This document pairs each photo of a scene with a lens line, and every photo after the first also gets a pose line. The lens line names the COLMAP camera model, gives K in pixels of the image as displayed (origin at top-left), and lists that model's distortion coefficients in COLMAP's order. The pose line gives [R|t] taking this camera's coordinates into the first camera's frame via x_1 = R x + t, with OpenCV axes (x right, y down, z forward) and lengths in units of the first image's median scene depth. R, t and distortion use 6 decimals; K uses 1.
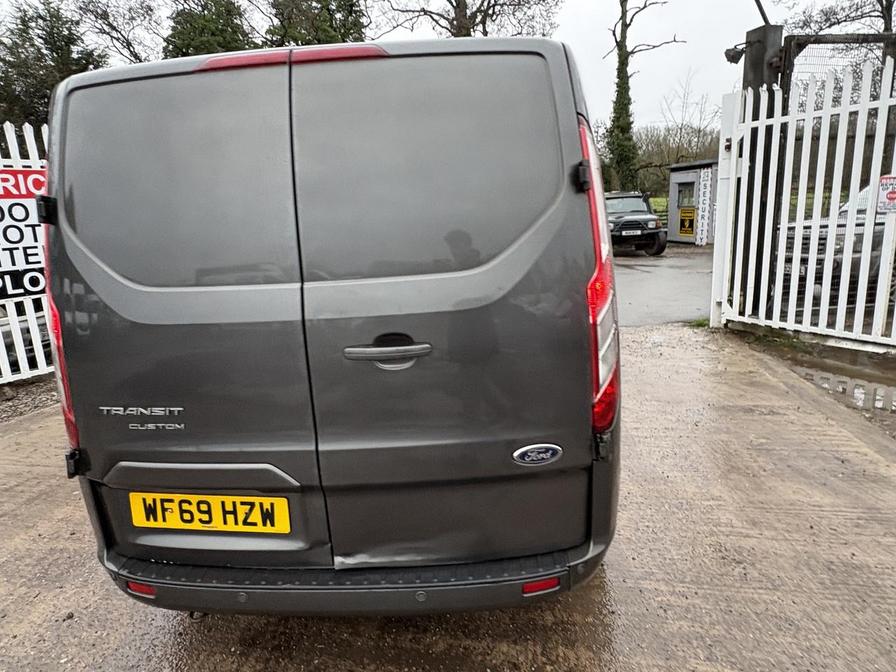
lens RADIAL K [[546.3, 0, 444.3], [0, 546.3, 334.2], [0, 0, 1]] dist [0.002543, -0.000257]
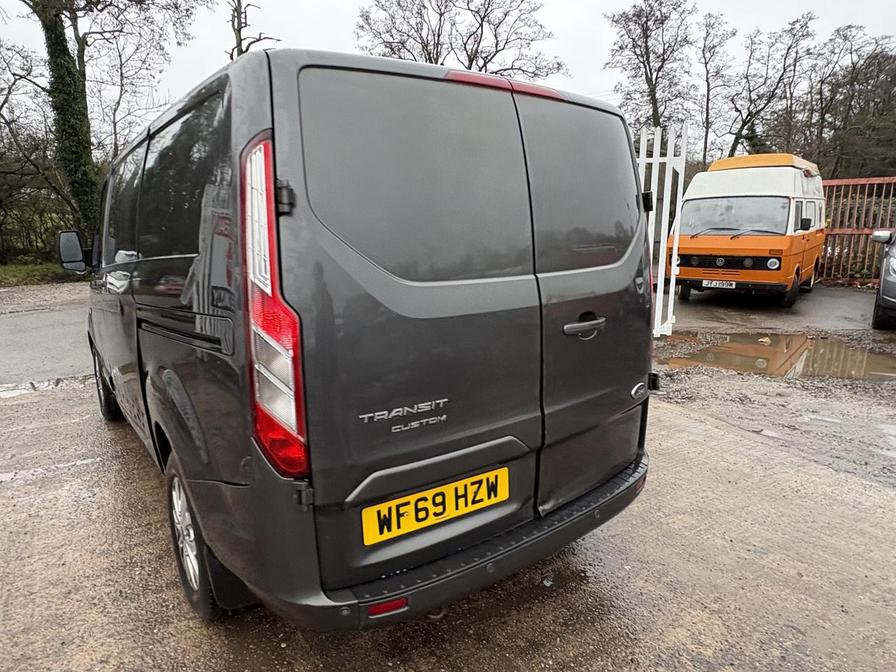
lens RADIAL K [[546.3, 0, 444.3], [0, 546.3, 334.2], [0, 0, 1]] dist [0.002543, -0.000257]
pose [[0.763083, -0.085537, 0.640615, -1.048927], [0.111569, 0.993757, -0.000209, 0.012964], [-0.636597, 0.071632, 0.767863, 0.190578]]
